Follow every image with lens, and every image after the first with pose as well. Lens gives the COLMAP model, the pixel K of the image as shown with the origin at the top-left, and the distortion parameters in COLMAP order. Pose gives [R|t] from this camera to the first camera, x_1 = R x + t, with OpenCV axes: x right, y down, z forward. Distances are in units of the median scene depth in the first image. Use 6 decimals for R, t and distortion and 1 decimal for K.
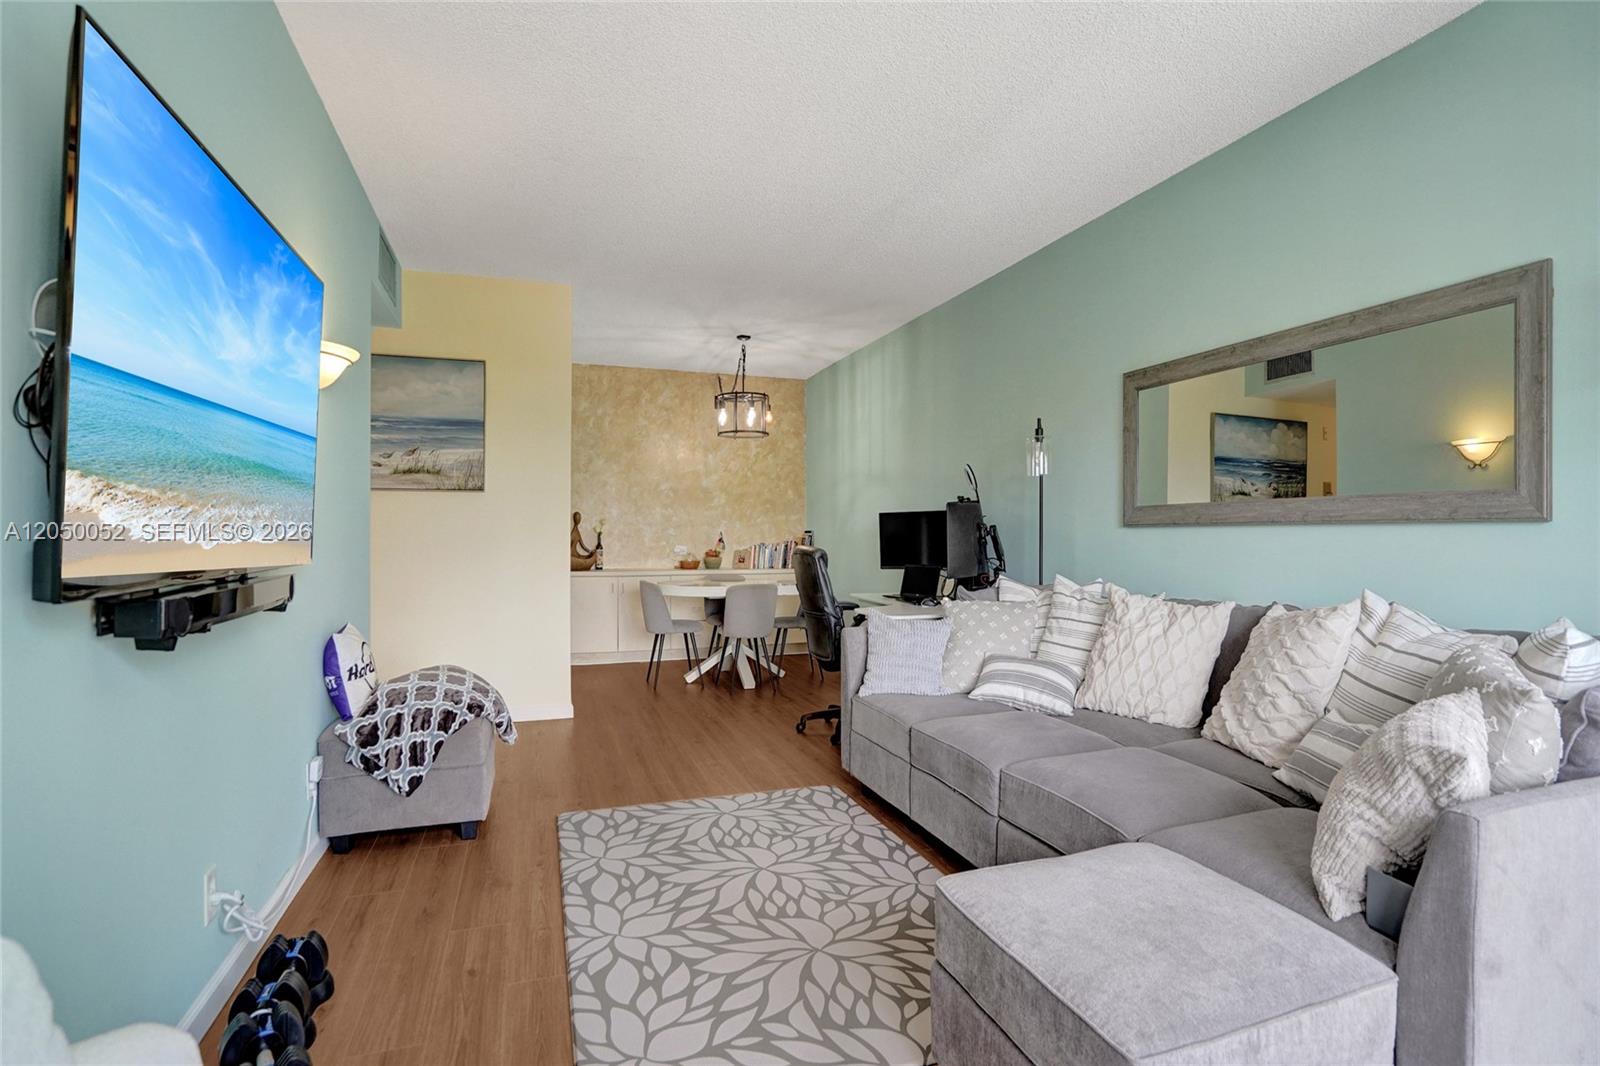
lens RADIAL K [[741.2, 0, 794.7], [0, 741.2, 532.9], [0, 0, 1]] dist [-0.051242, 0.021237]
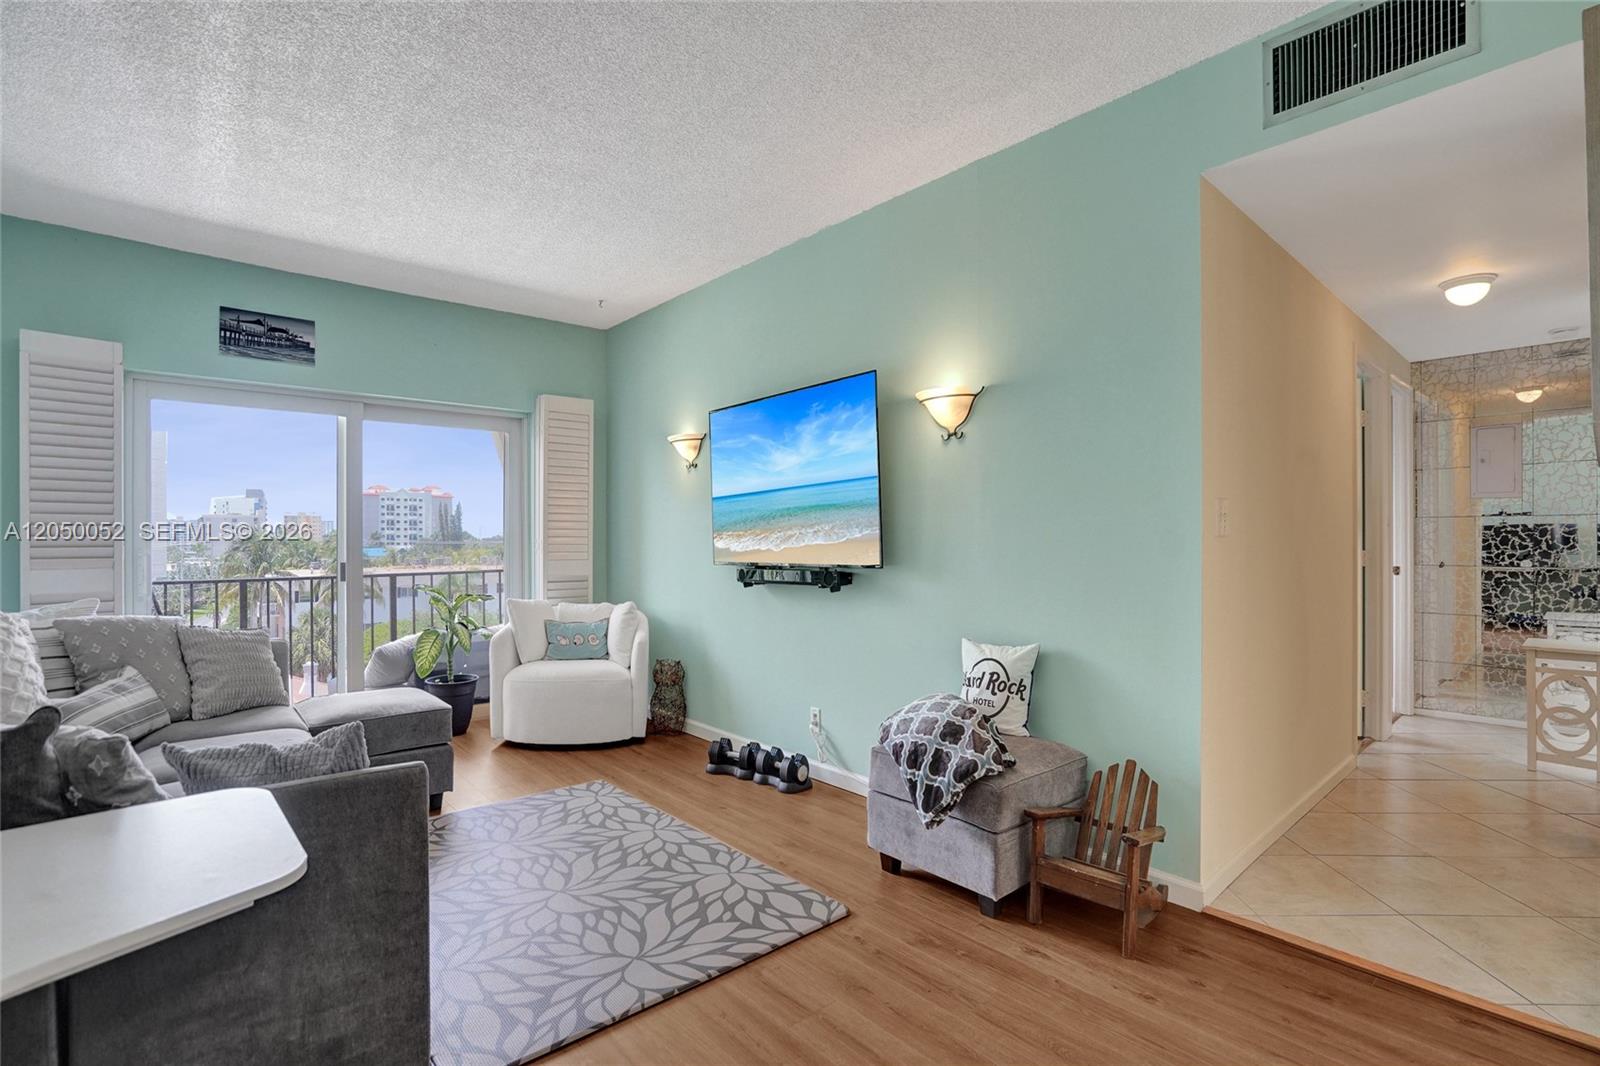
lens RADIAL K [[742.2, 0, 788.7], [0, 742.2, 536.0], [0, 0, 1]] dist [-0.064758, 0.028622]
pose [[-0.932651, -0.000684, -0.360780, 0.023039], [0.001513, 0.999982, -0.005806, -0.011110], [0.360777, -0.005961, -0.932633, 2.014518]]
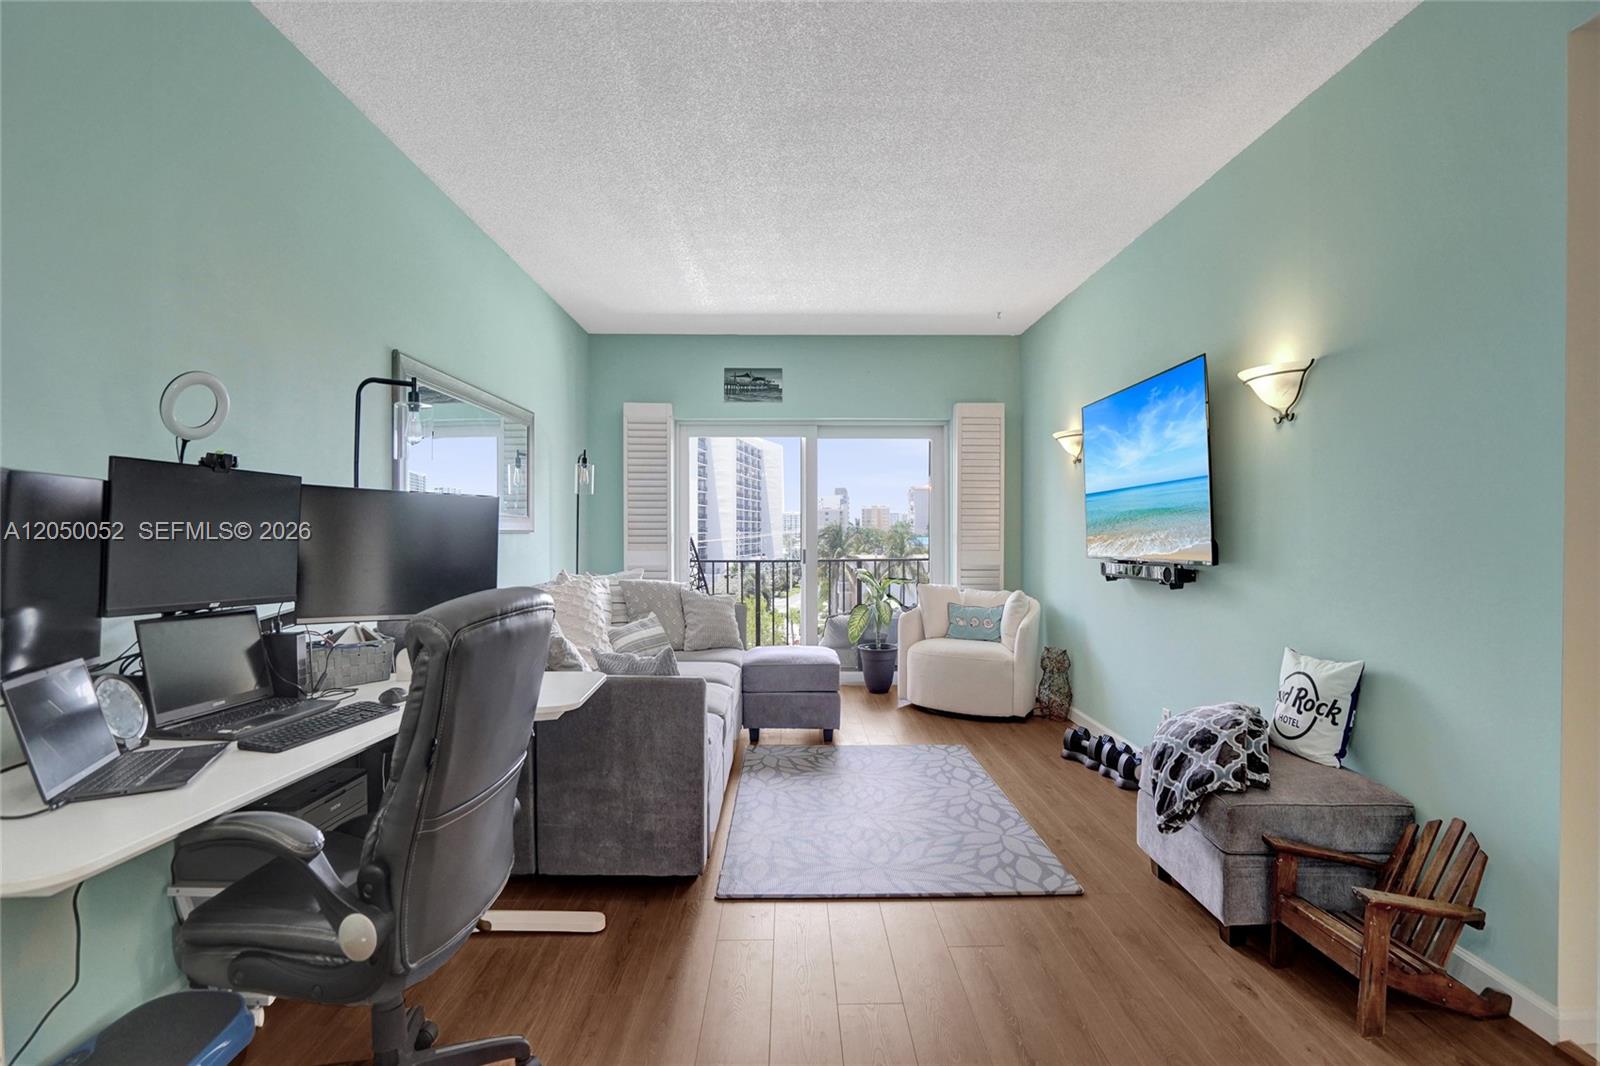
lens RADIAL K [[741.2, 0, 794.7], [0, 741.2, 532.9], [0, 0, 1]] dist [-0.051242, 0.021237]
pose [[-0.945069, -0.002678, 0.326859, -0.336547], [-0.001529, 0.999992, 0.003772, -0.018987], [-0.326866, 0.003065, -0.945066, 2.207460]]
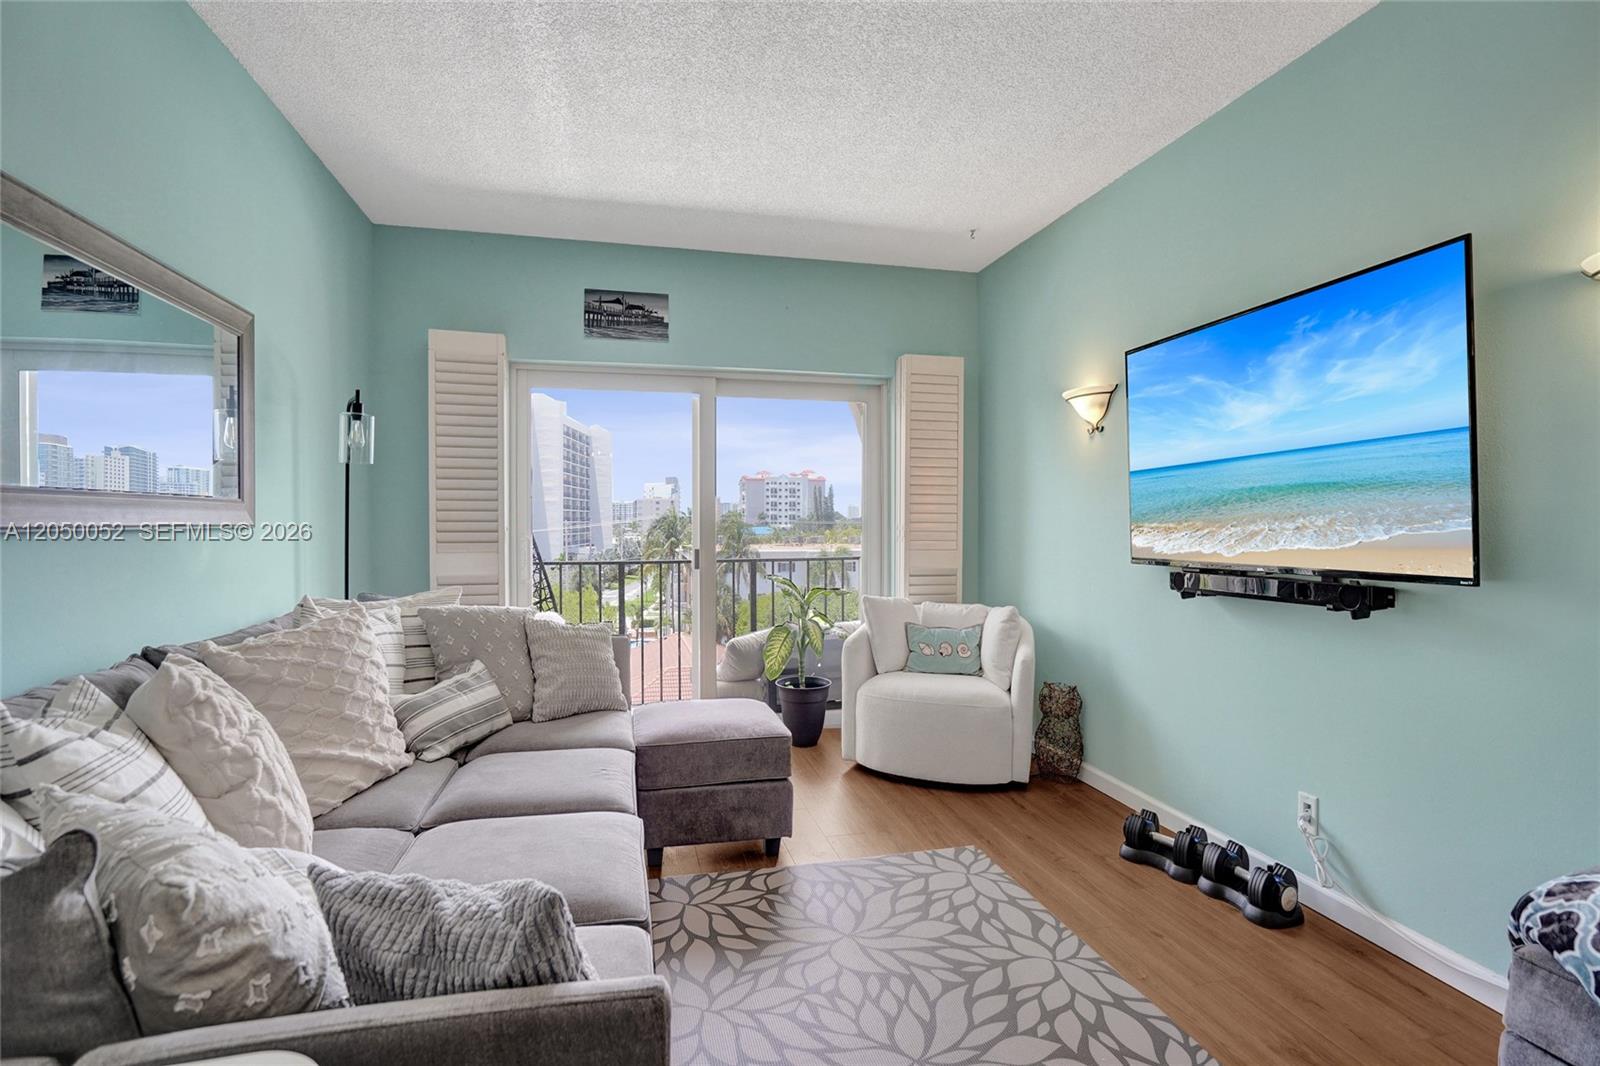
lens RADIAL K [[736.9, 0, 789.5], [0, 736.9, 528.2], [0, 0, 1]] dist [-0.058699, 0.021337]
pose [[-0.994029, -0.004346, 0.109026, 0.002584], [-0.003232, 0.999941, 0.010400, -0.024216], [-0.109065, 0.009985, -0.993984, 1.638665]]
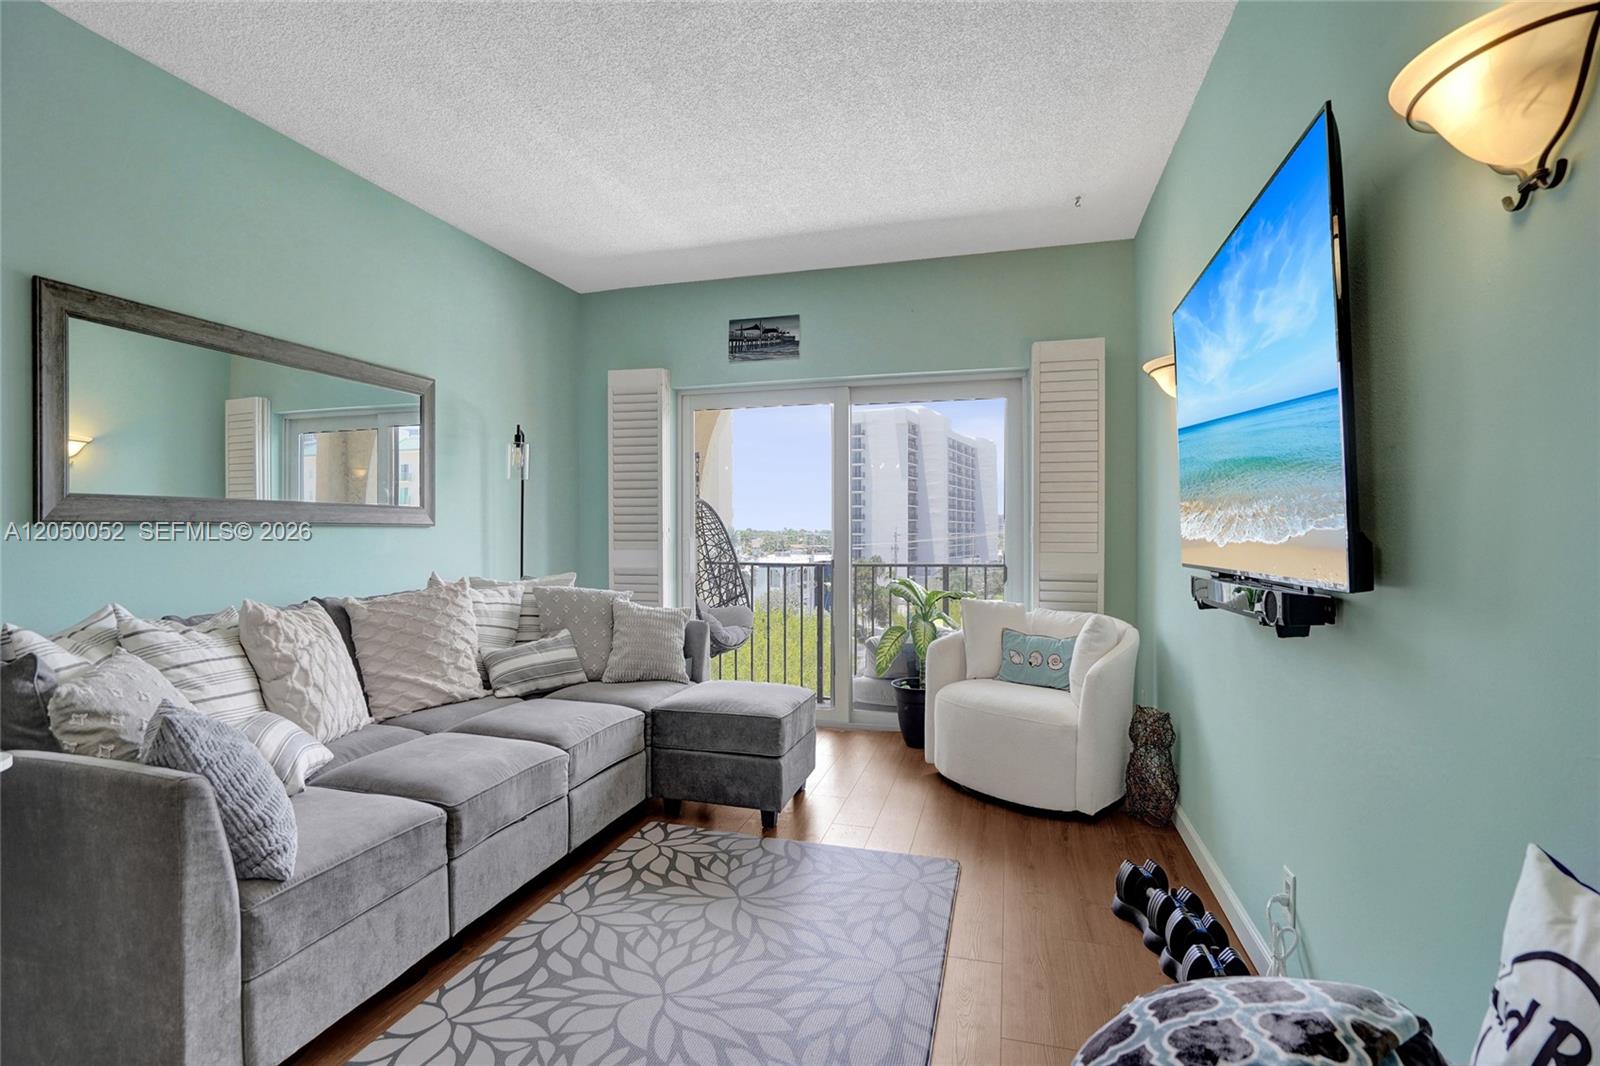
lens RADIAL K [[741.2, 0, 794.7], [0, 741.2, 532.9], [0, 0, 1]] dist [-0.051242, 0.021237]
pose [[-0.811613, -0.002756, 0.584190, -0.568464], [-0.000747, 0.999993, 0.003680, -0.005065], [-0.584196, 0.002550, -0.811609, 1.507141]]
